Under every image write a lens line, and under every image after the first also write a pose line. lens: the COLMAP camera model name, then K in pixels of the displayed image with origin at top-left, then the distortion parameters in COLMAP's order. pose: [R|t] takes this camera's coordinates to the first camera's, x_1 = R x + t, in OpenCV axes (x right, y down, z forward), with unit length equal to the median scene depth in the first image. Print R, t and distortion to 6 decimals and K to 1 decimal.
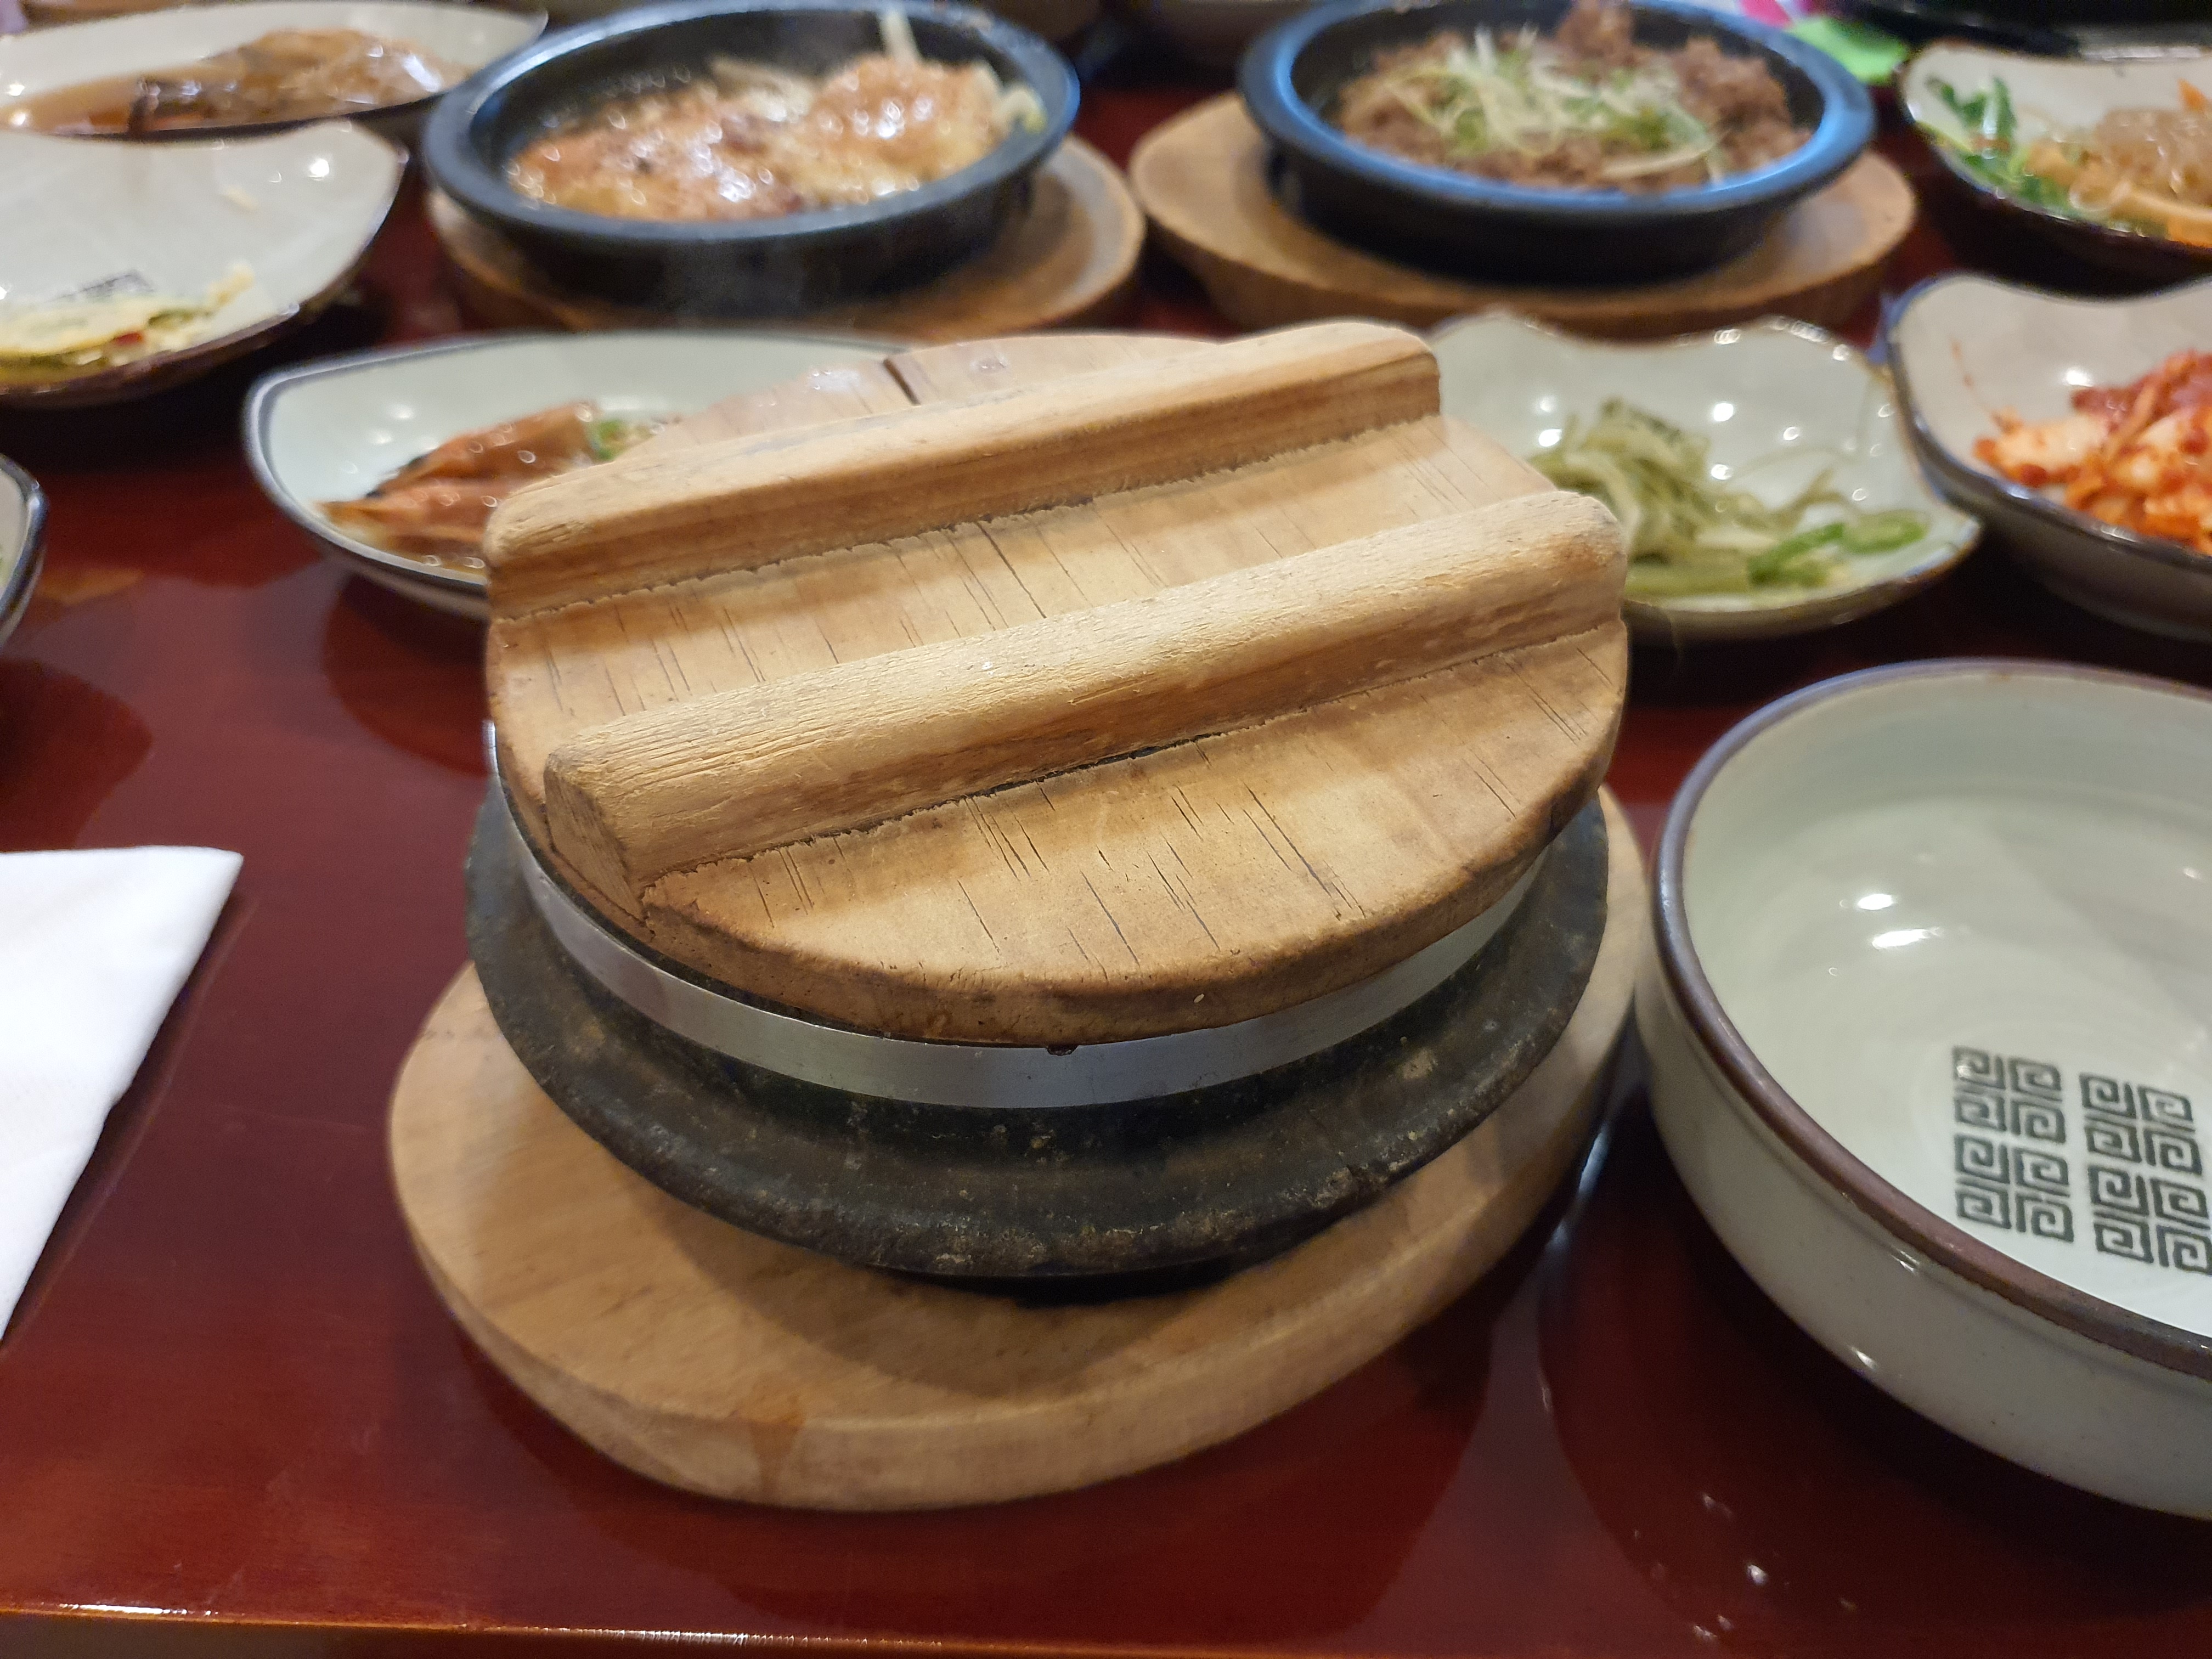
lens RADIAL K [[1754.8, 0, 1106.0], [0, 1754.8, 829.5], [0, 0, 1]] dist [-0.013770, -0.004915]
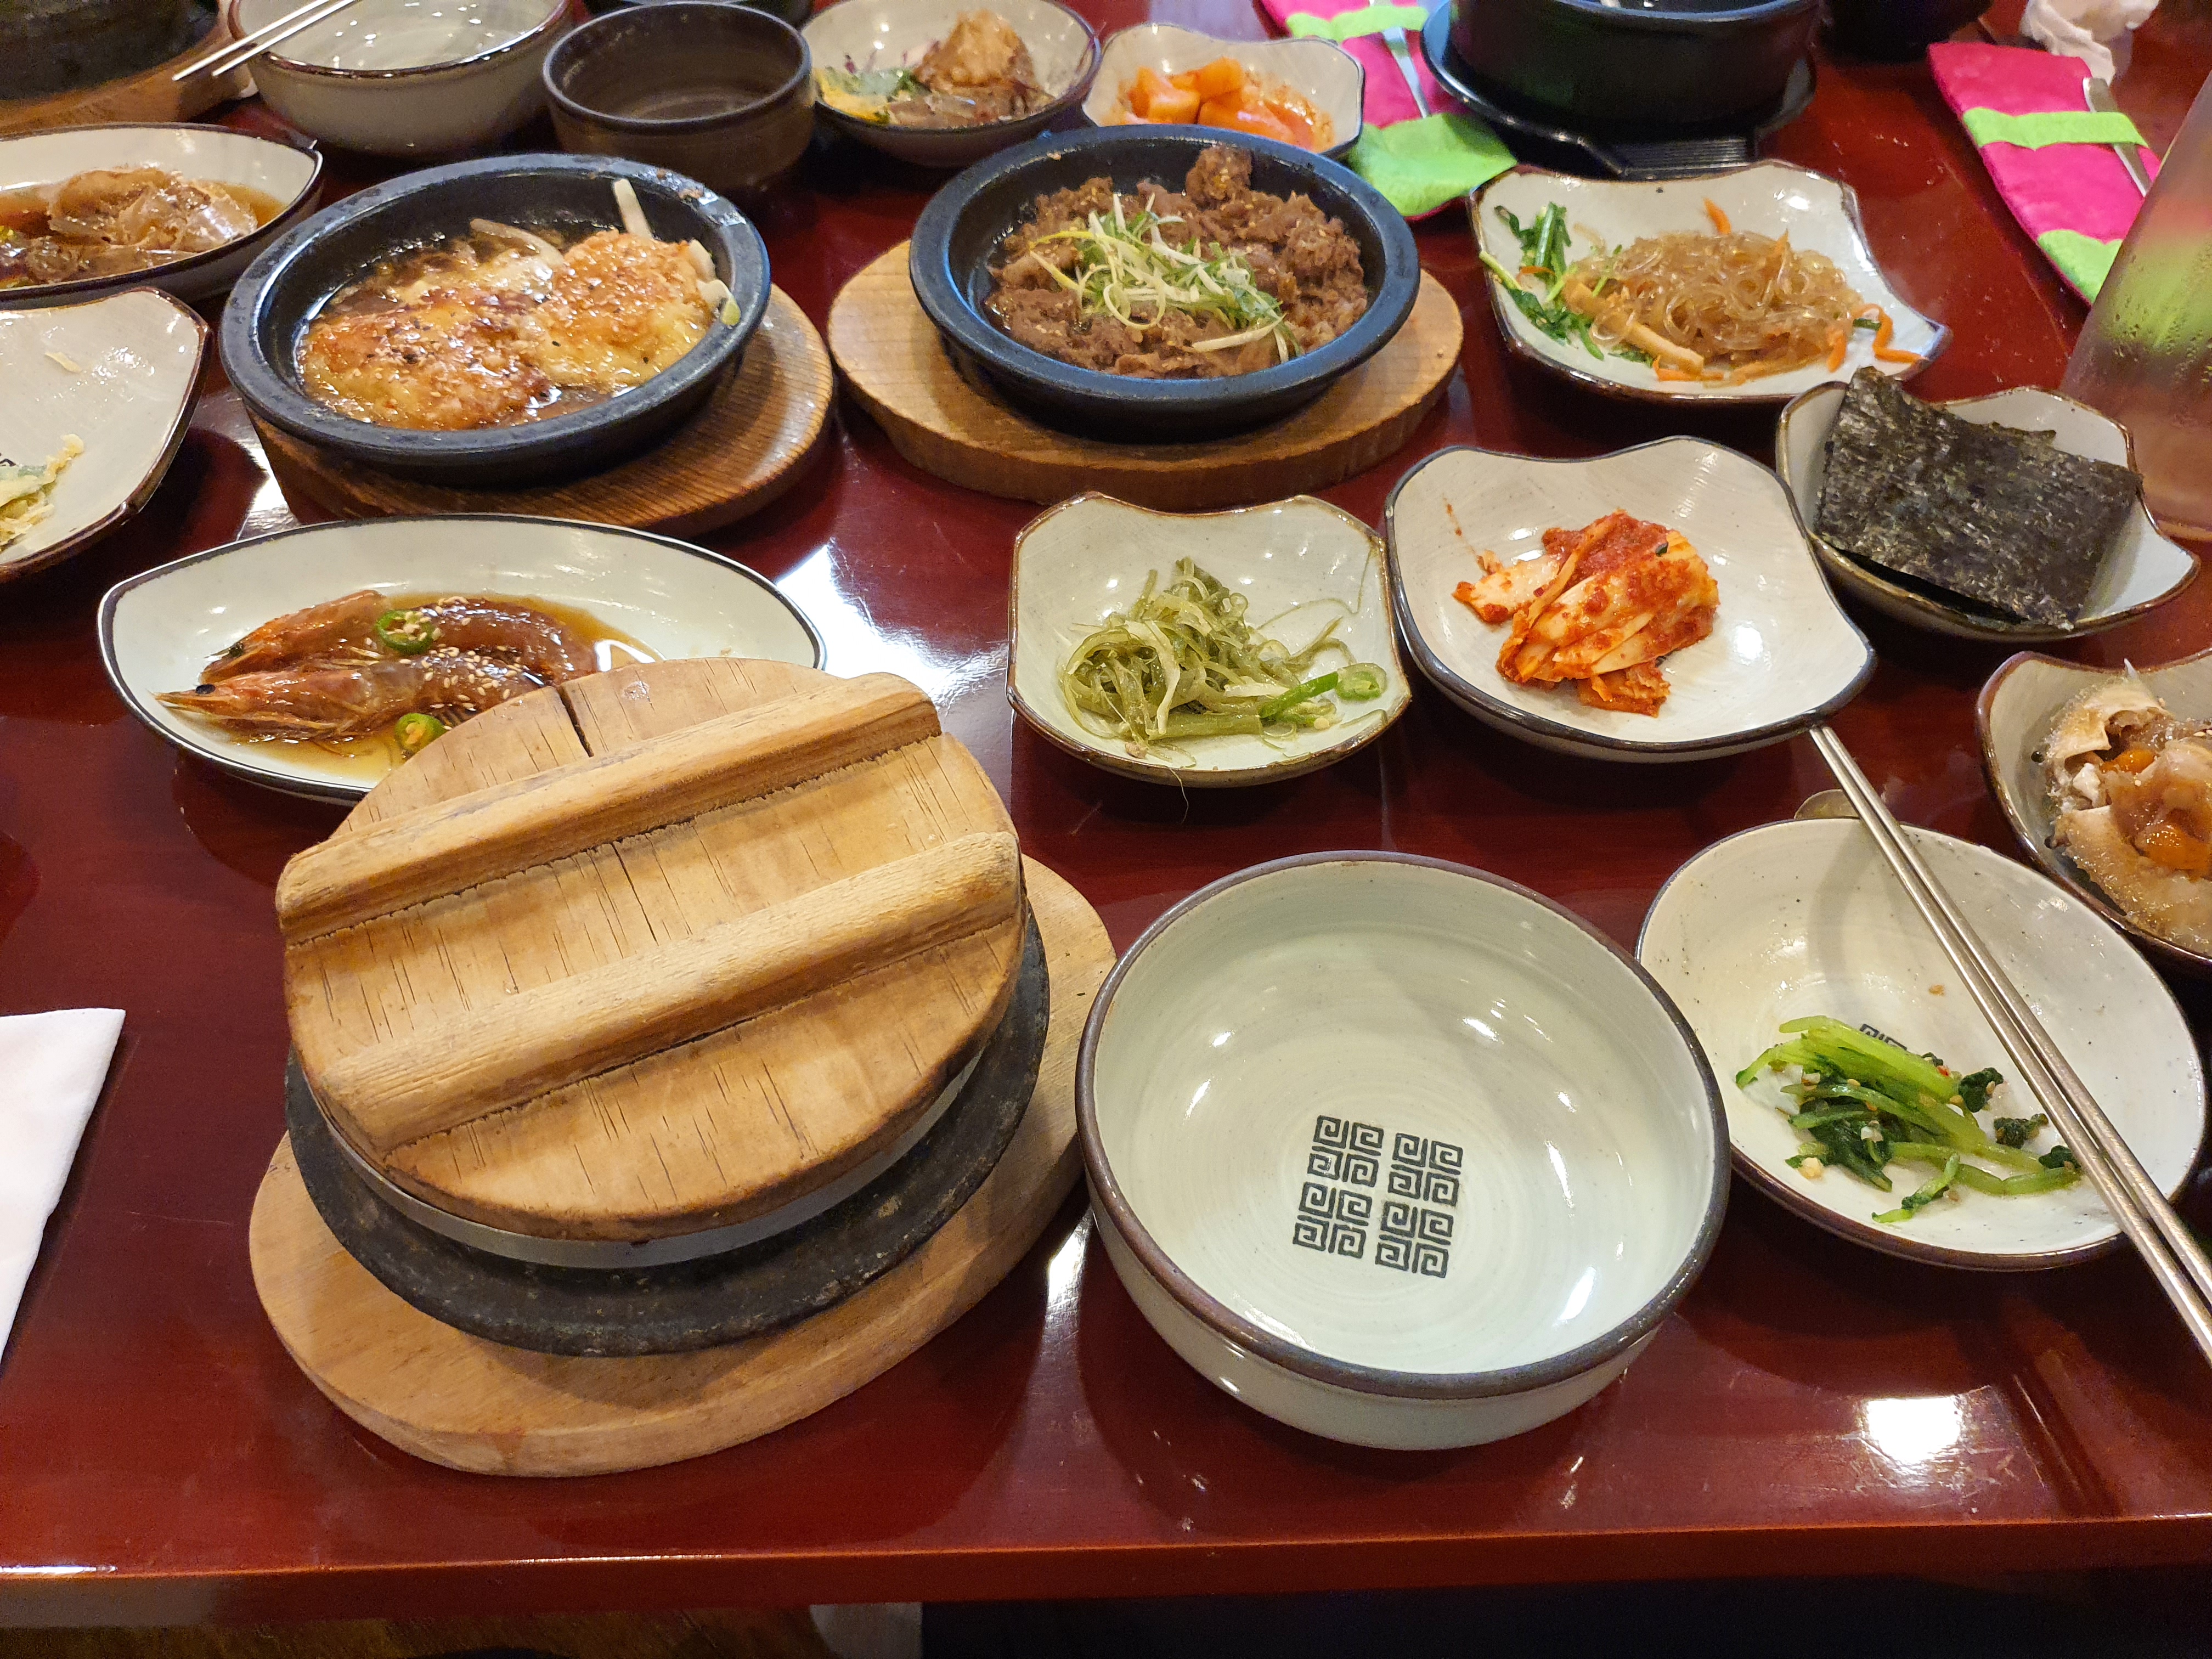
lens RADIAL K [[1714.4, 0, 1106.0], [0, 1714.4, 829.5], [0, 0, 1]] dist [0.009726, -0.003246]
pose [[0.997812, -0.037322, 0.054575, 0.284060], [0.030181, 0.991539, 0.126254, -0.380216], [-0.058825, -0.124331, 0.990496, -0.508336]]
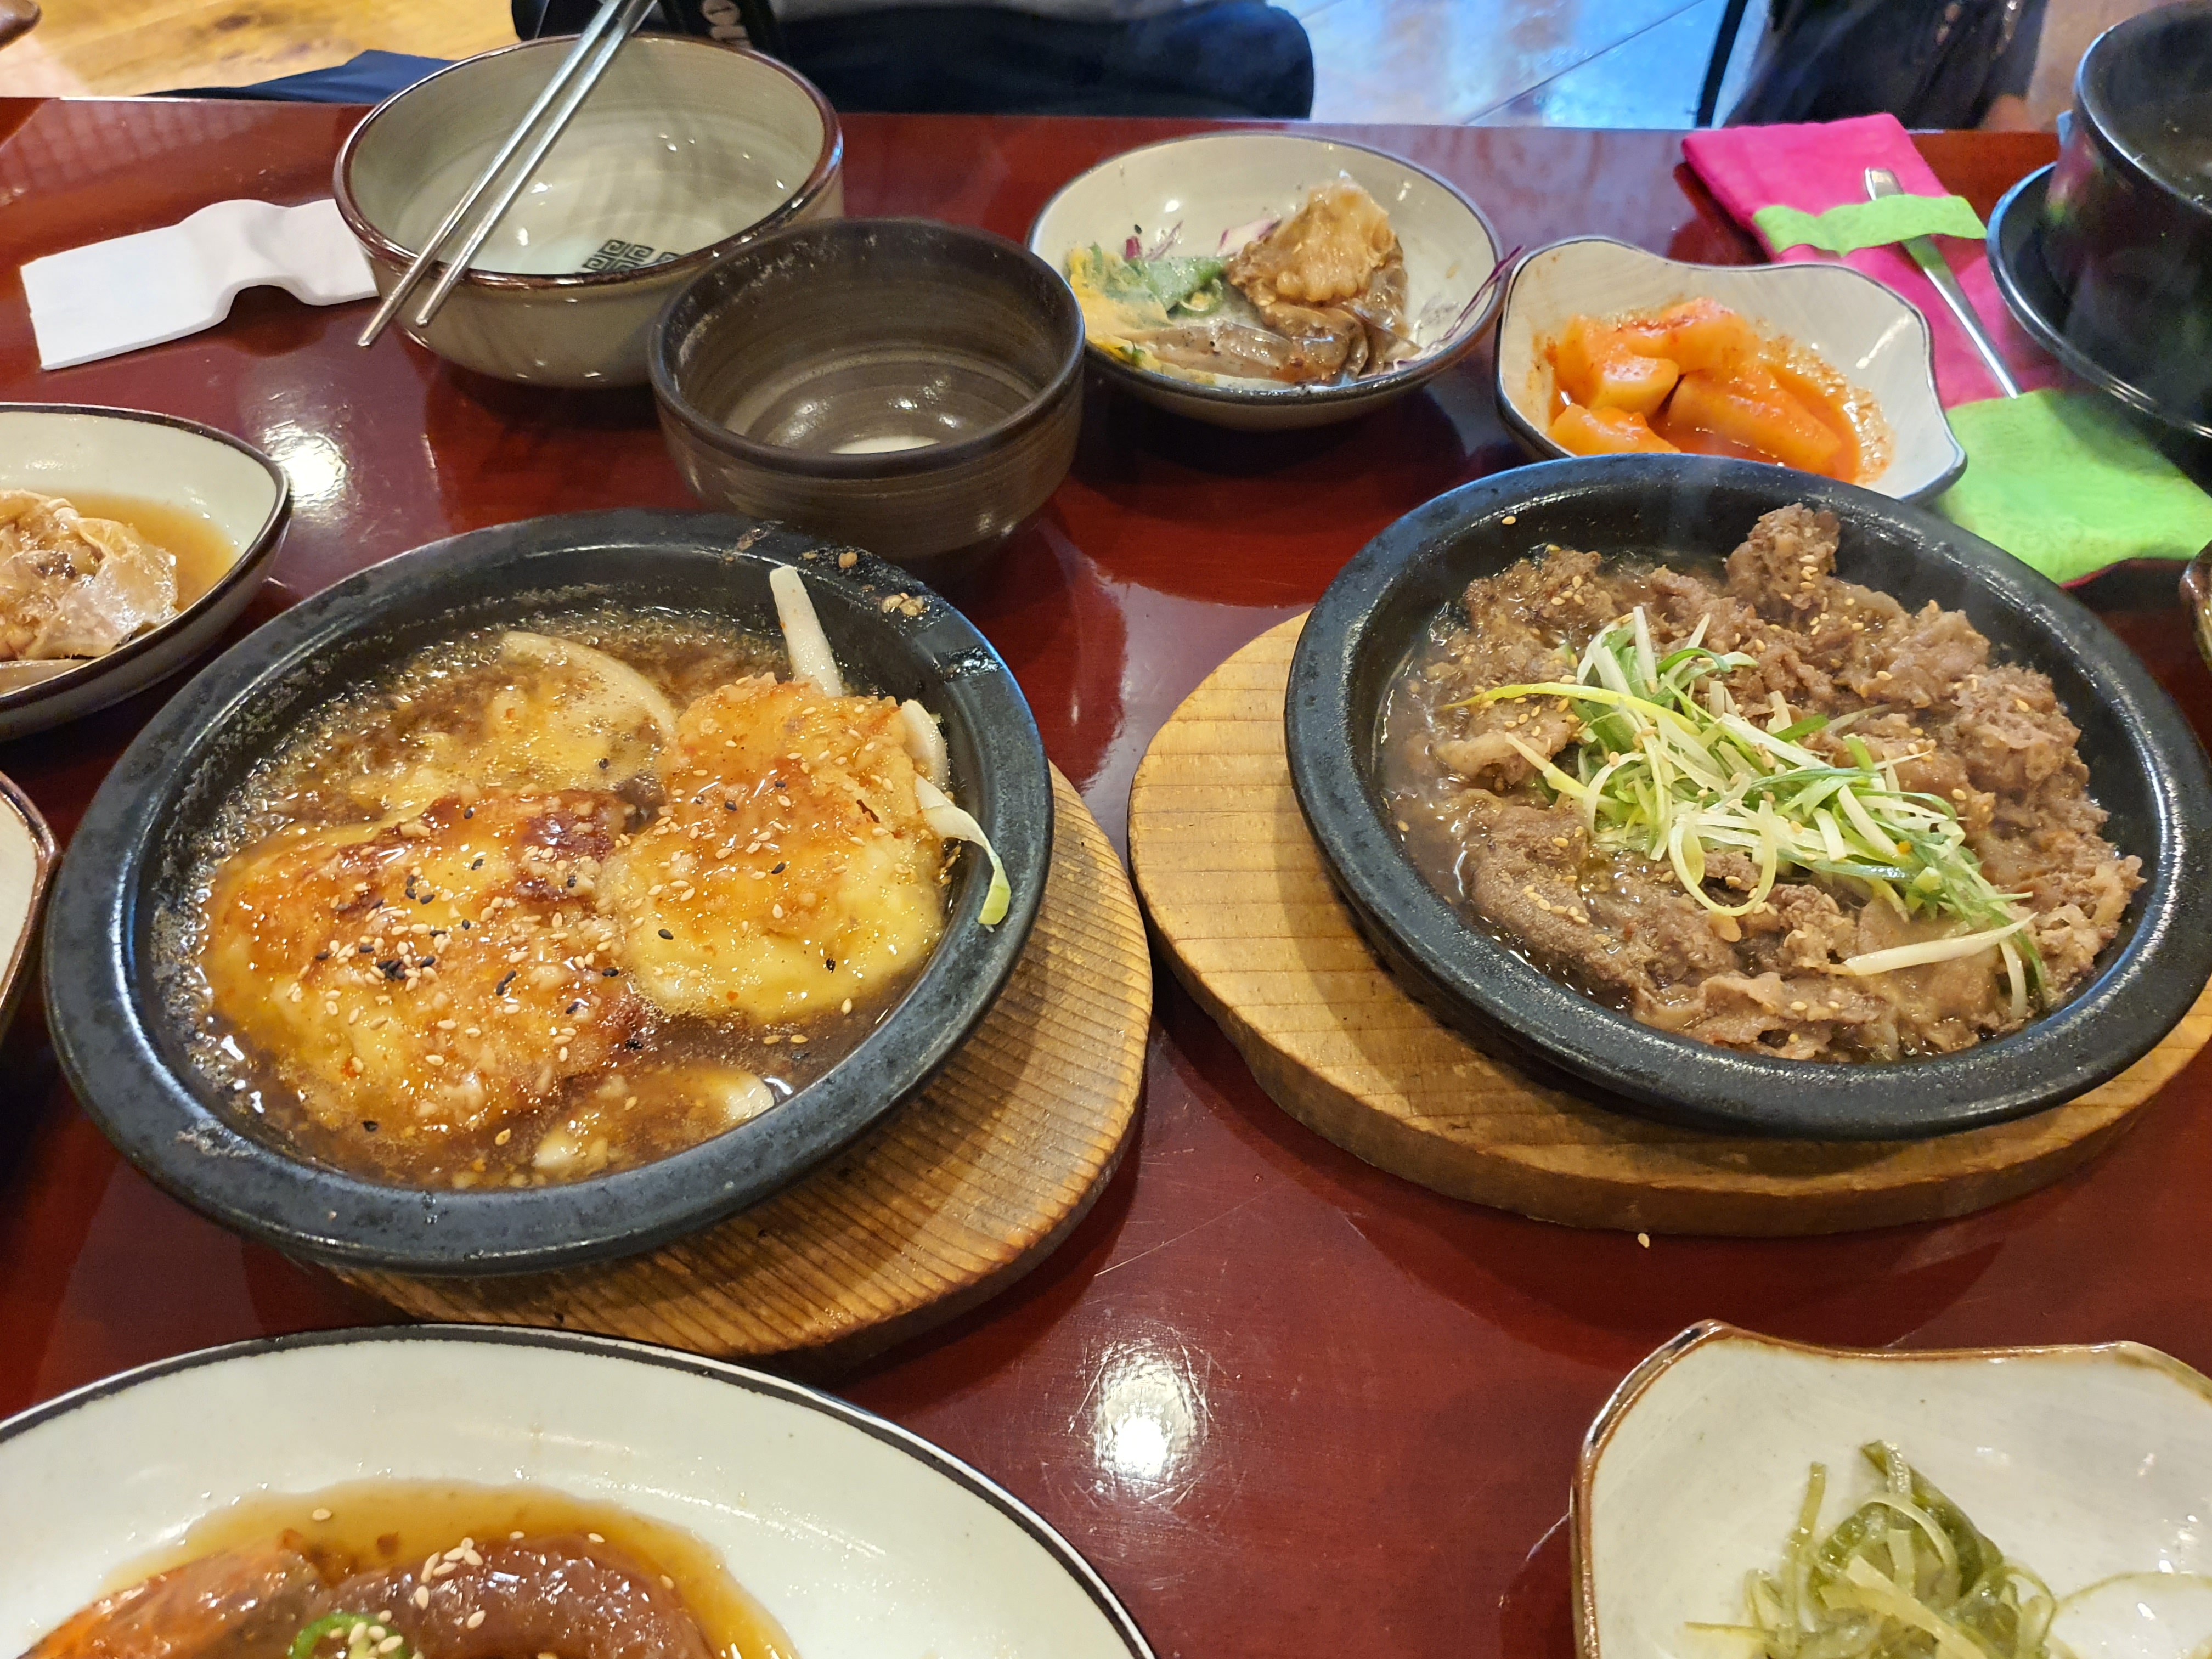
lens RADIAL K [[1617.9, 0, 1106.0], [0, 1617.9, 829.5], [0, 0, 1]] dist [0.088516, -0.142587]
pose [[0.999556, -0.011007, 0.027689, -0.030709], [0.007025, 0.990129, 0.139982, -1.033108], [-0.028956, -0.139726, 0.989767, 0.798163]]
